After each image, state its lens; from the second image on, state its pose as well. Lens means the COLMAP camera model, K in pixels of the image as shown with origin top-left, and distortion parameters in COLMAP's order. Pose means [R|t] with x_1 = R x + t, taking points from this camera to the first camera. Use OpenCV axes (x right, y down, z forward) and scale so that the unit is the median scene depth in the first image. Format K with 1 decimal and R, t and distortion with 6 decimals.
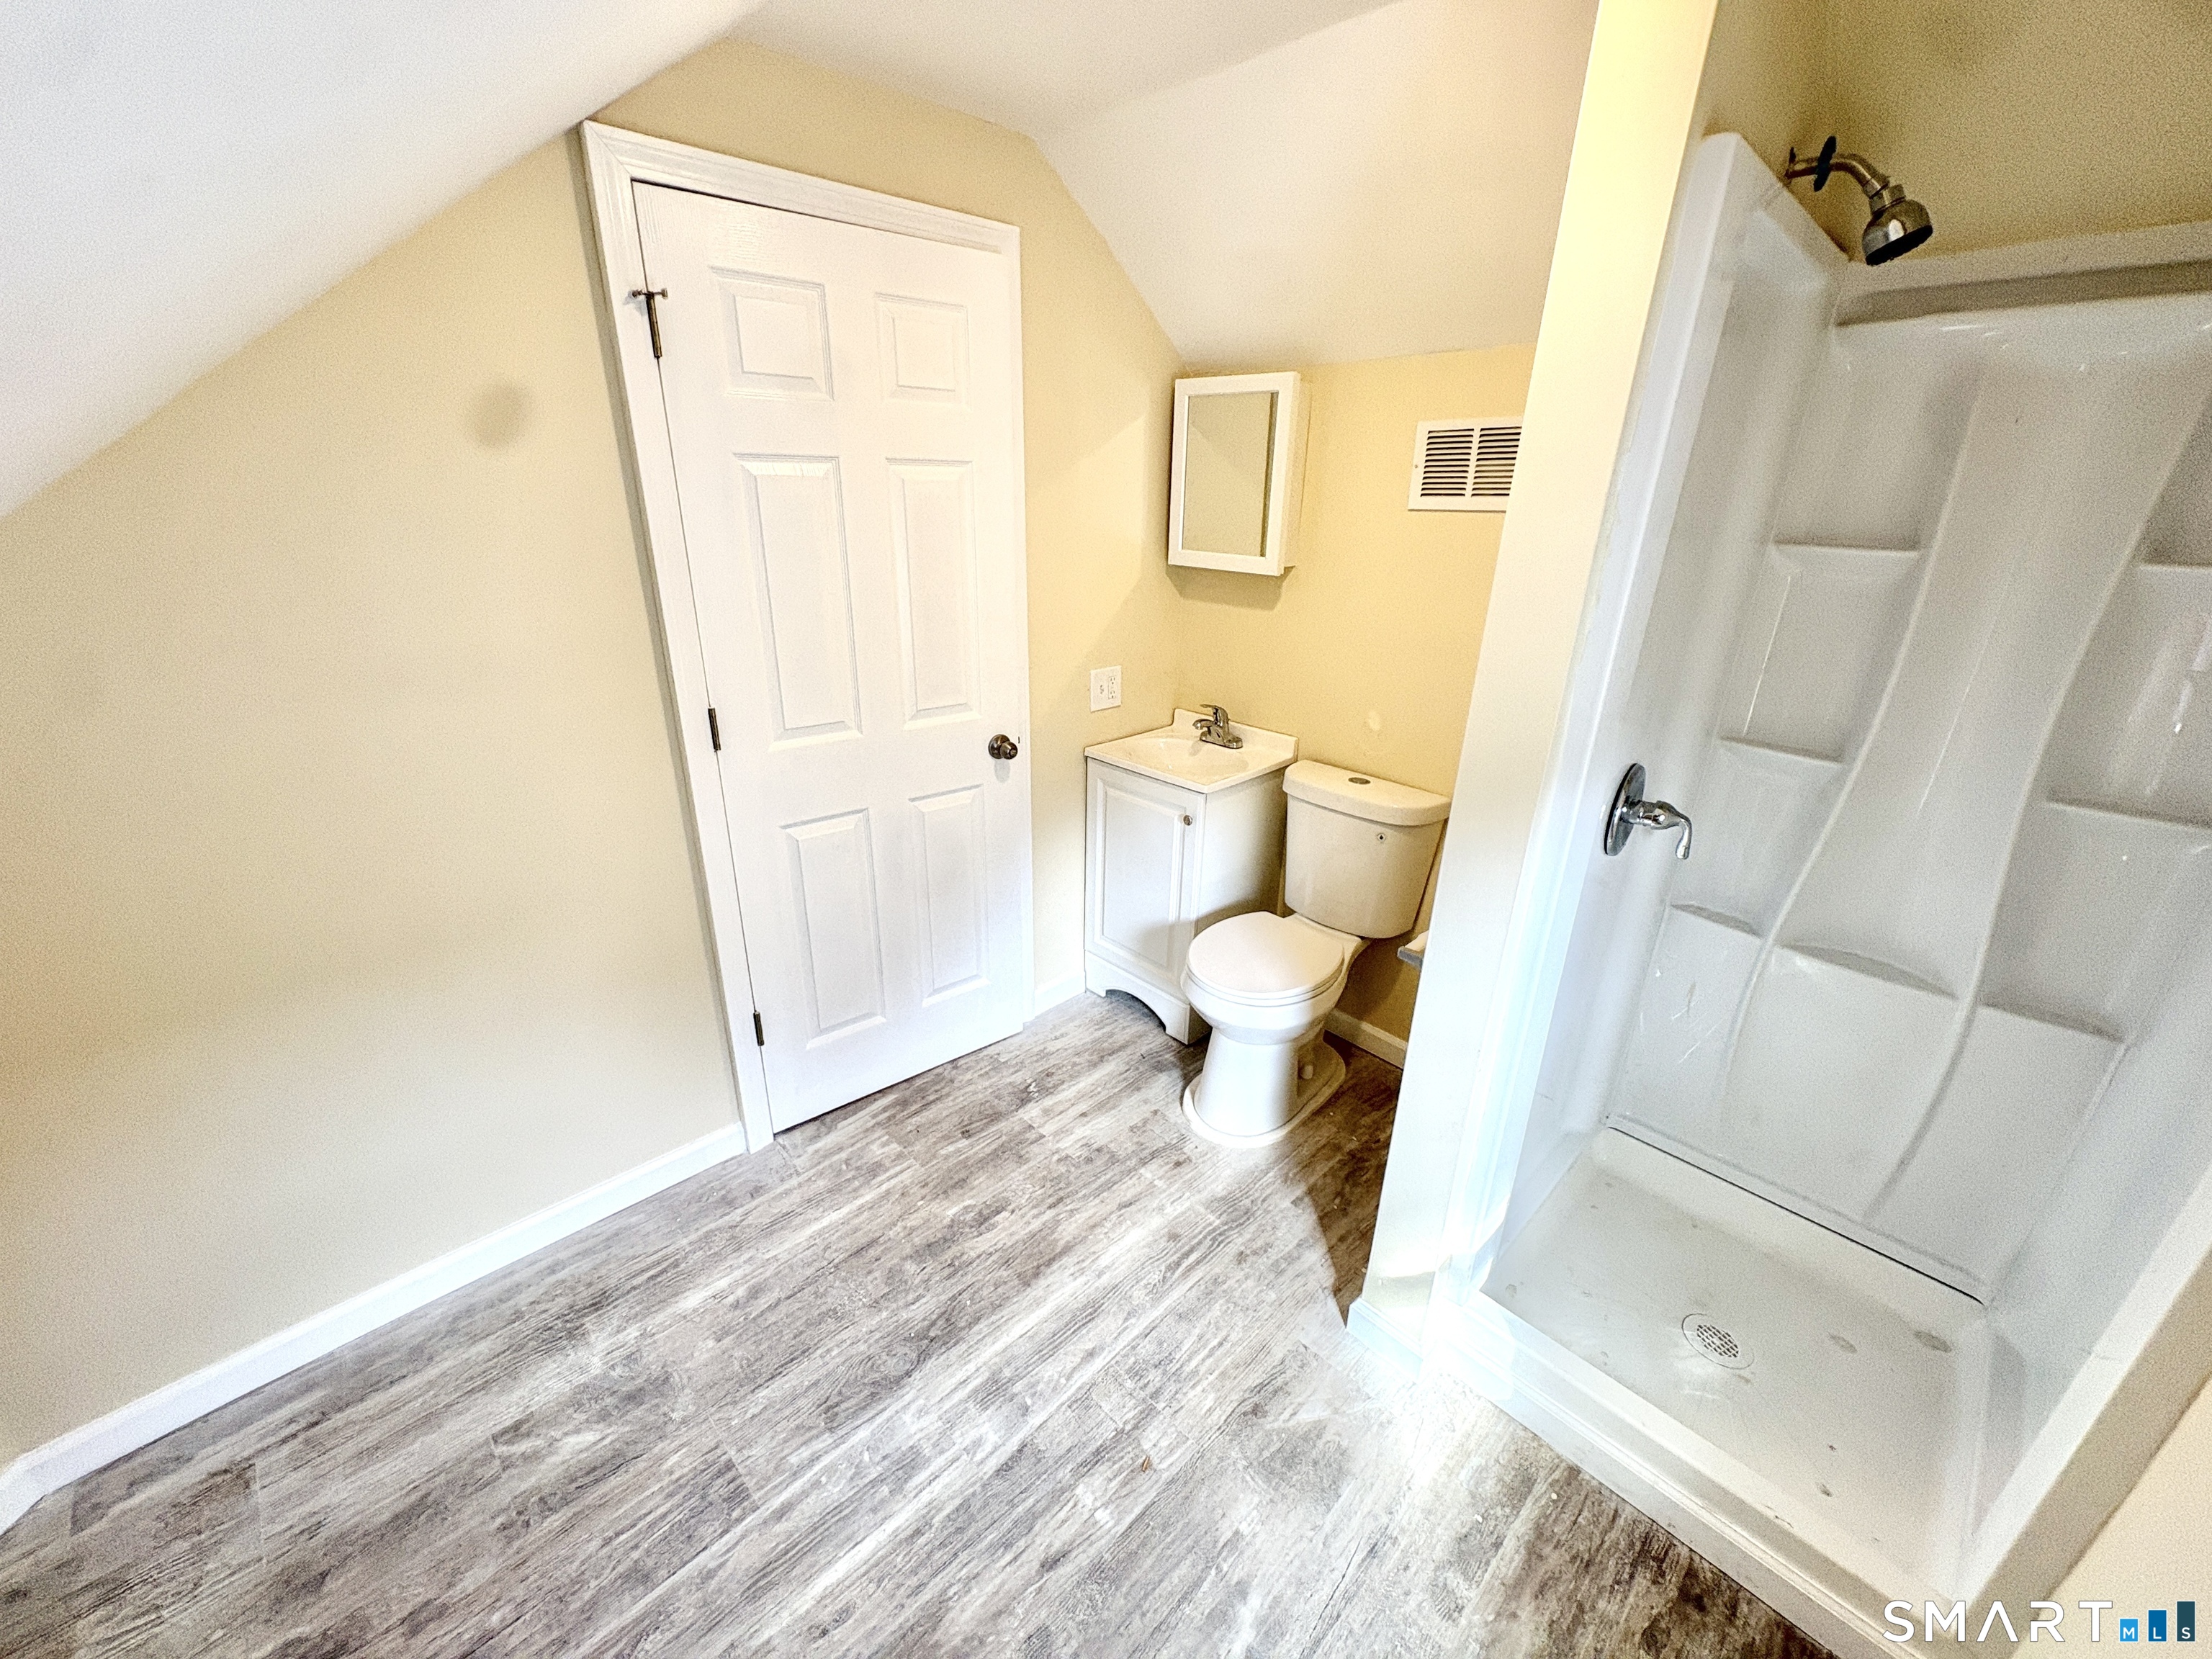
lens RADIAL K [[882.5, 0, 1107.2], [0, 882.5, 829.9], [0, 0, 1]] dist [-0.000091, 0.000411]
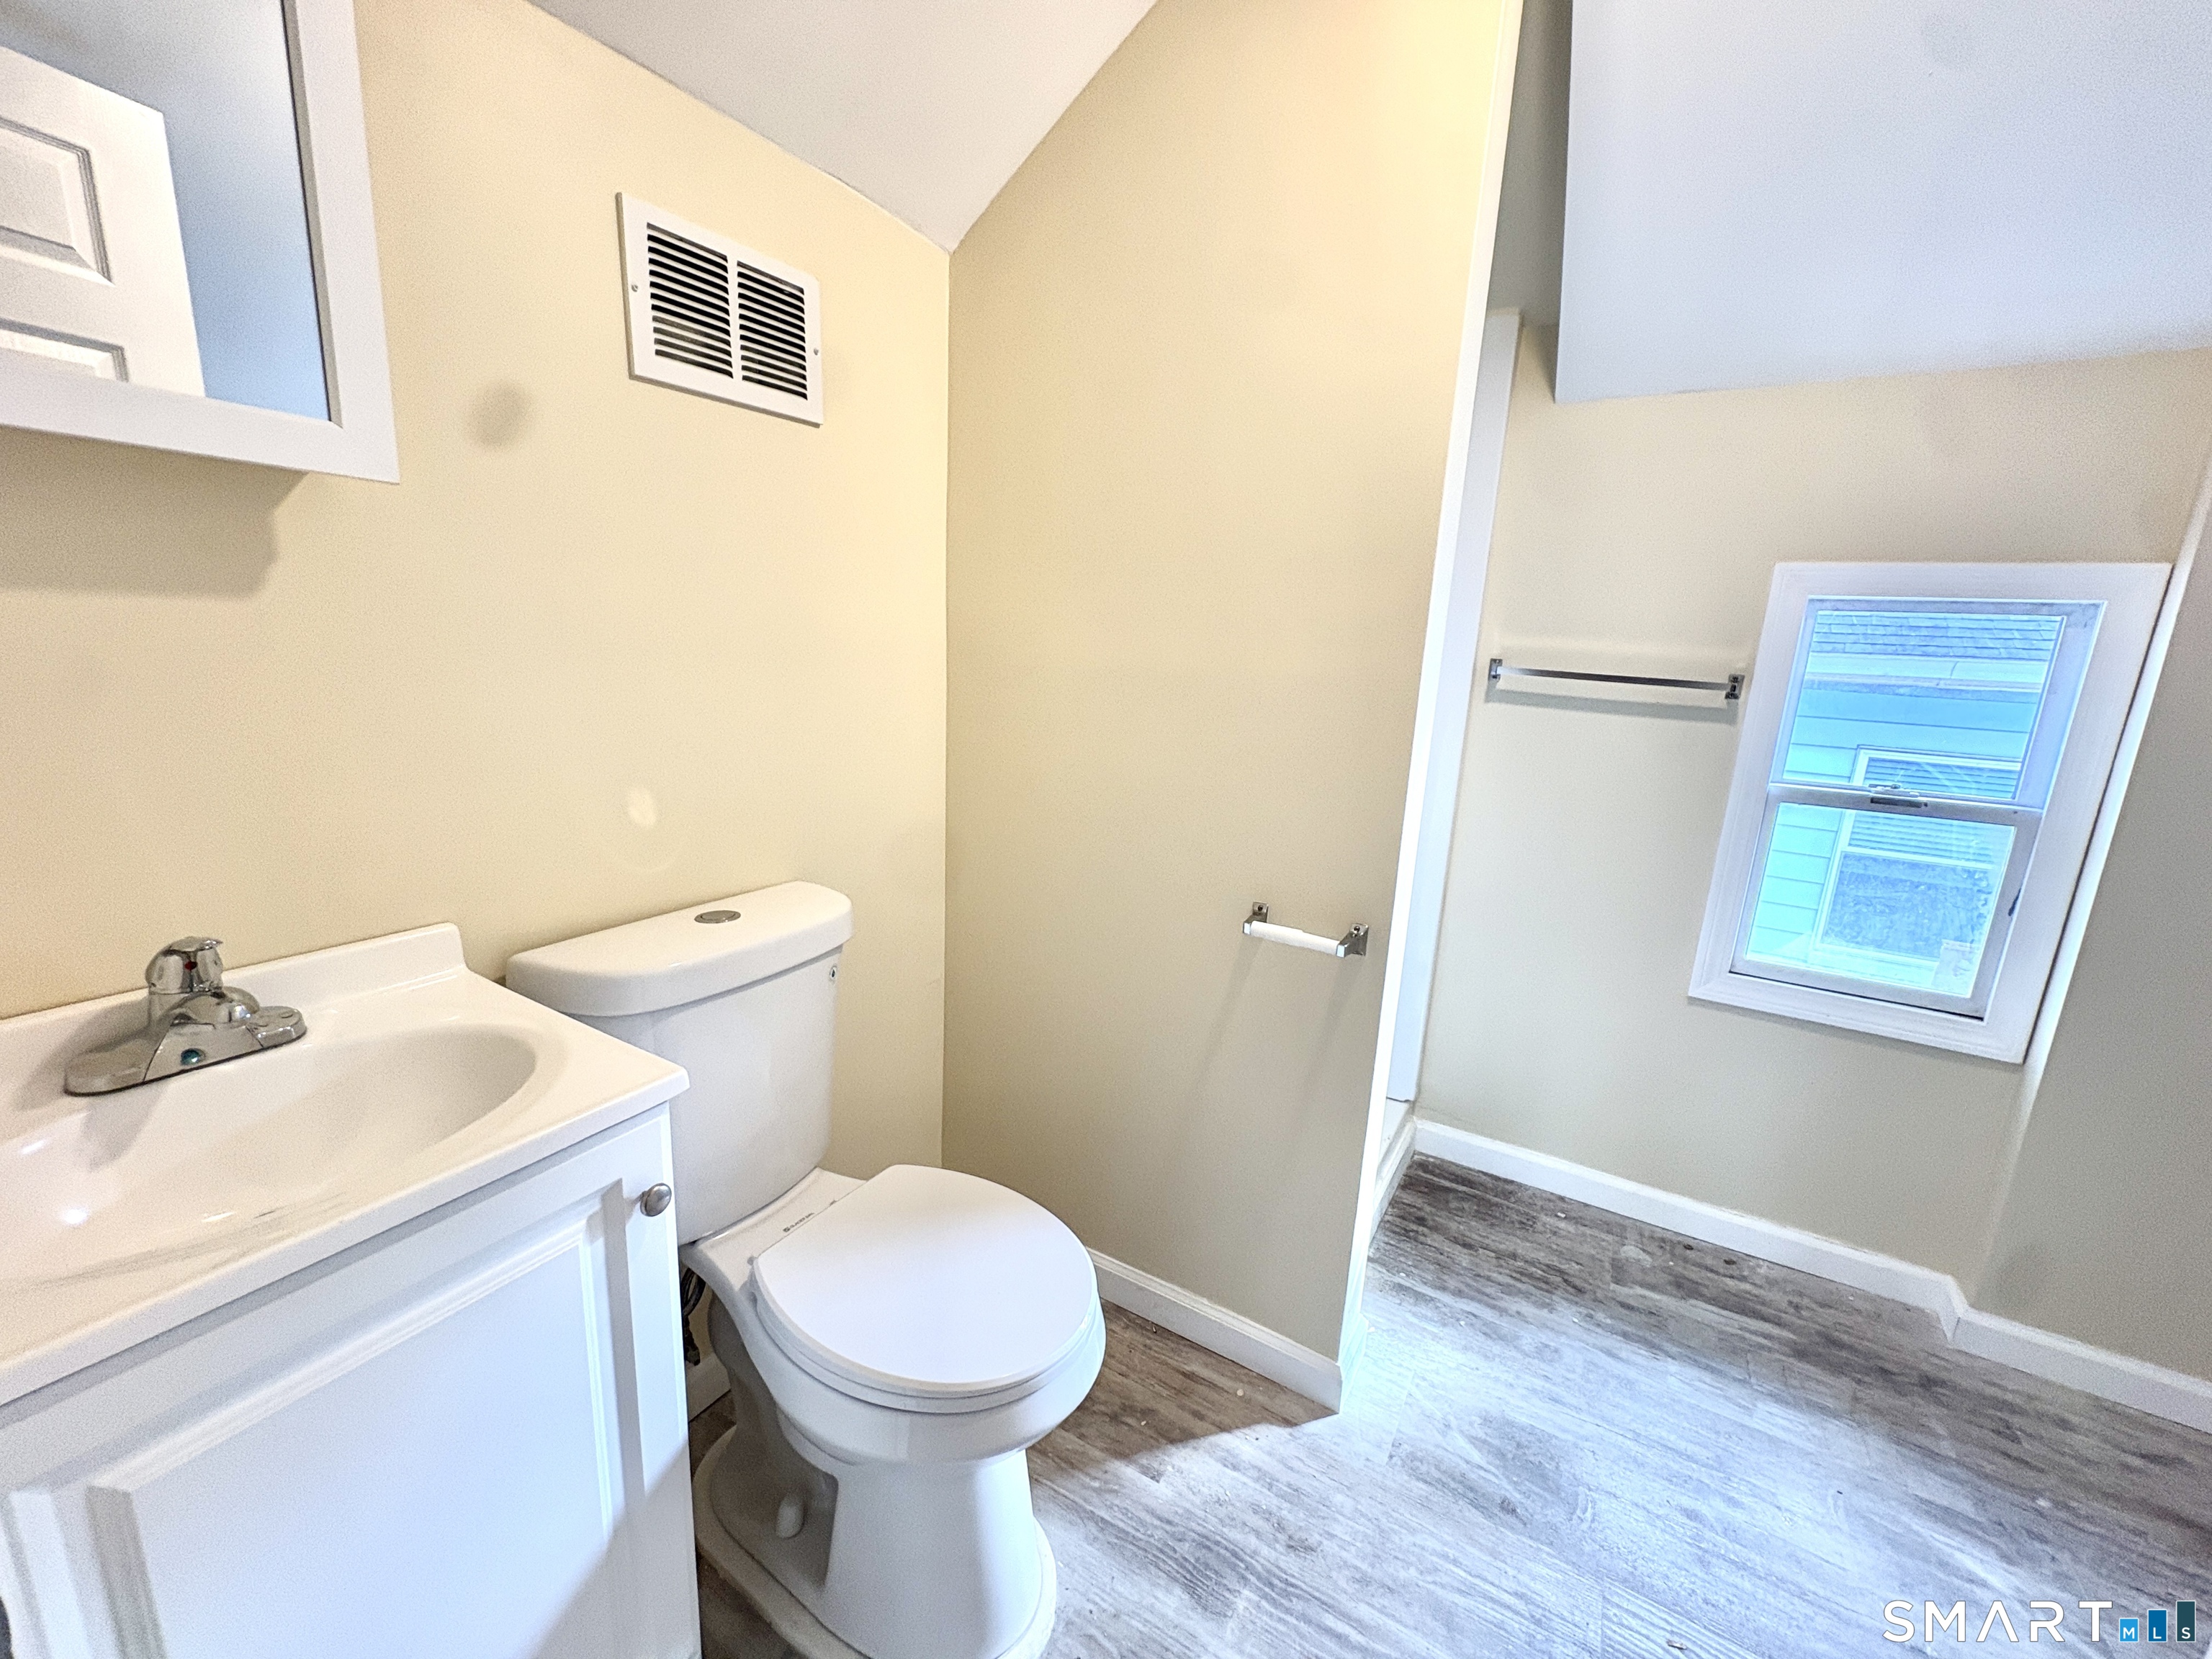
lens RADIAL K [[882.5, 0, 1107.2], [0, 882.5, 829.9], [0, 0, 1]] dist [-0.000091, 0.000411]
pose [[-0.266968, -0.242752, 0.932630, -0.320636], [0.298088, 0.899495, 0.319456, -0.266004], [-0.916445, 0.363291, -0.167775, 1.167350]]
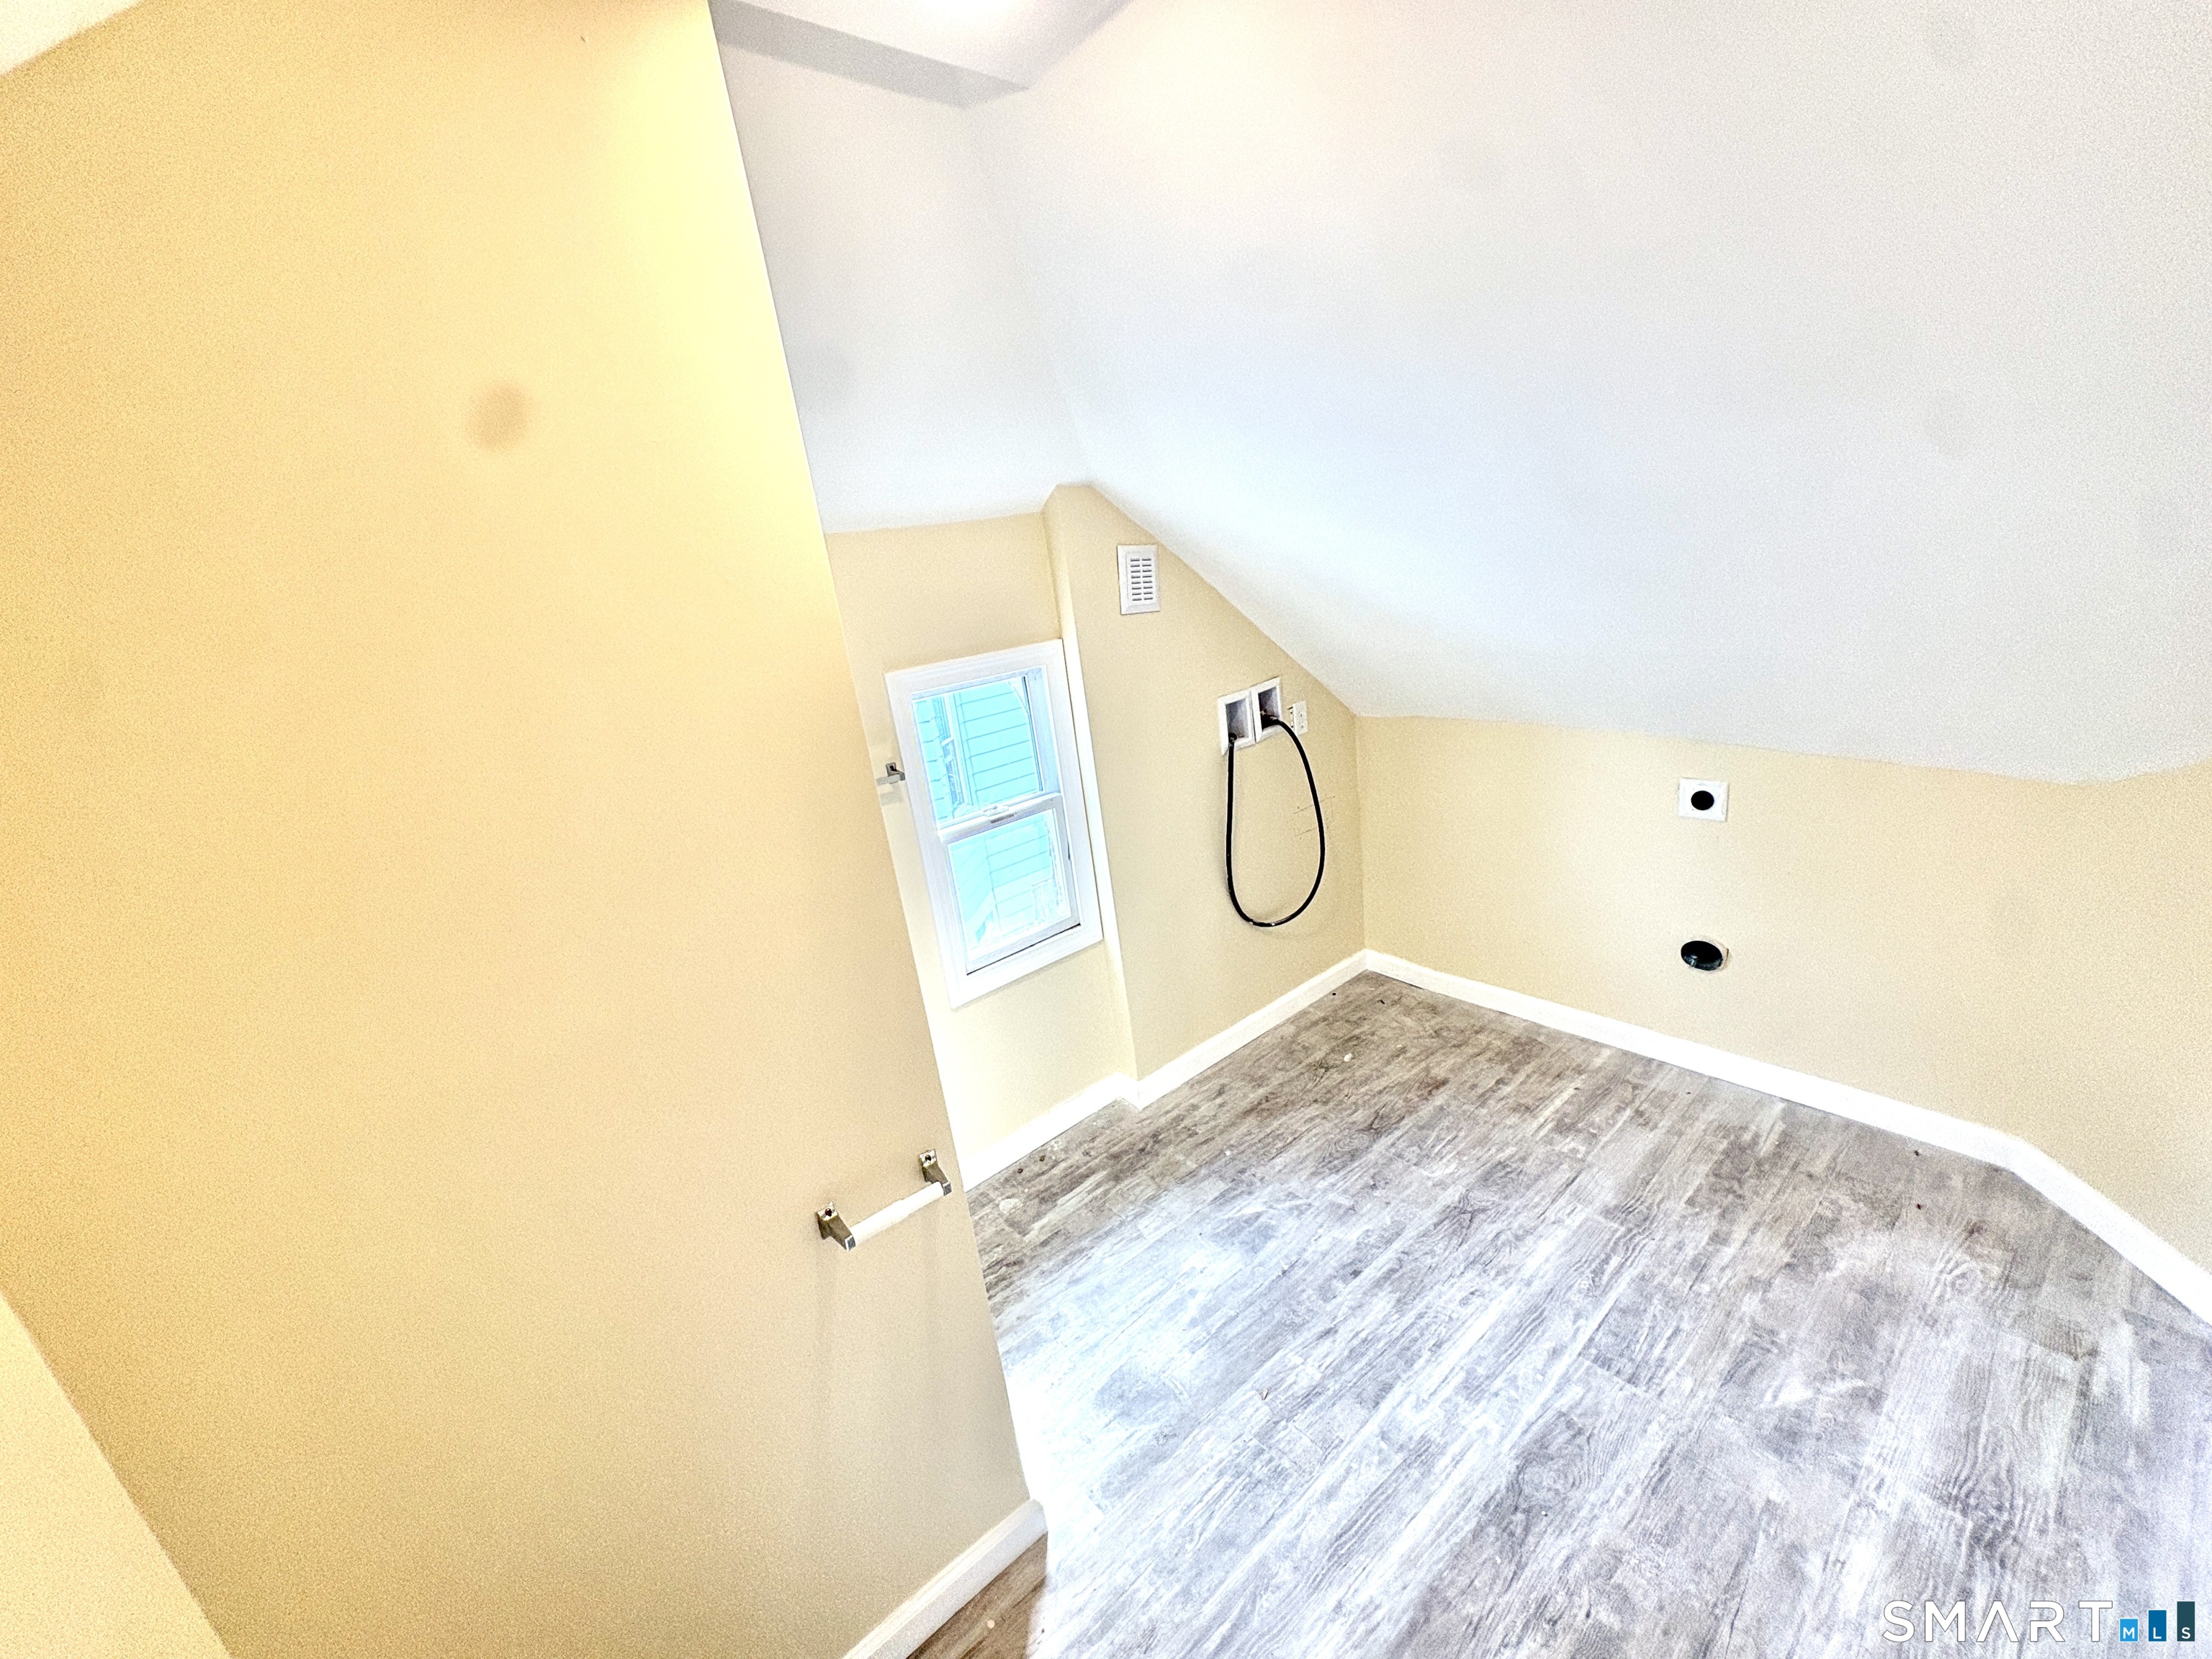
lens RADIAL K [[882.5, 0, 1107.2], [0, 882.5, 829.9], [0, 0, 1]] dist [-0.000091, 0.000411]
pose [[-0.992296, 0.076096, 0.097770, 0.070406], [0.120591, 0.774214, 0.621329, -0.550056], [-0.028414, 0.628333, -0.777426, 1.279101]]
